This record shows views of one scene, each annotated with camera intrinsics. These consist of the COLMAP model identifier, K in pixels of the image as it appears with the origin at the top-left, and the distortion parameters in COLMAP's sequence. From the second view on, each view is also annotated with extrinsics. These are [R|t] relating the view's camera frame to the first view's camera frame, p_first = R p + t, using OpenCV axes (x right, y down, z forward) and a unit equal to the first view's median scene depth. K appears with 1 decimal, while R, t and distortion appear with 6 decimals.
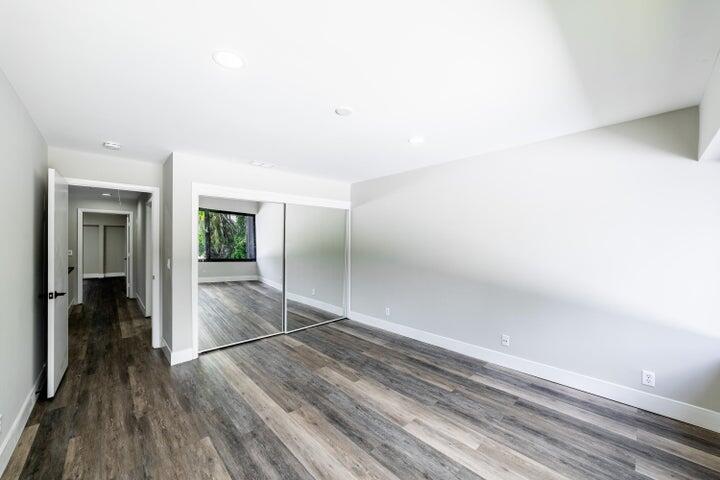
lens RADIAL K [[278.5, 0, 359.7], [0, 278.5, 240.4], [0, 0, 1]] dist [0.001138, 0.000557]
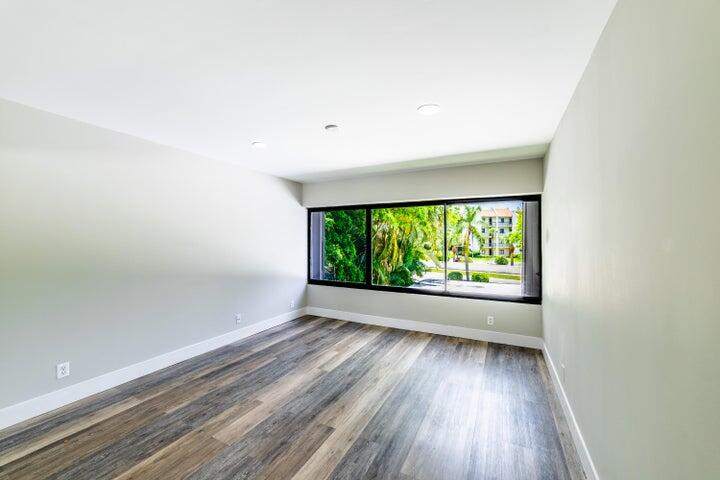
lens RADIAL K [[278.5, 0, 361.8], [0, 278.5, 239.8], [0, 0, 1]] dist [0.001138, 0.000557]
pose [[-0.346879, 0.006677, 0.937886, -0.928576], [-0.008055, 0.999917, -0.010097, 0.014837], [-0.937875, -0.011058, -0.346796, 1.014093]]
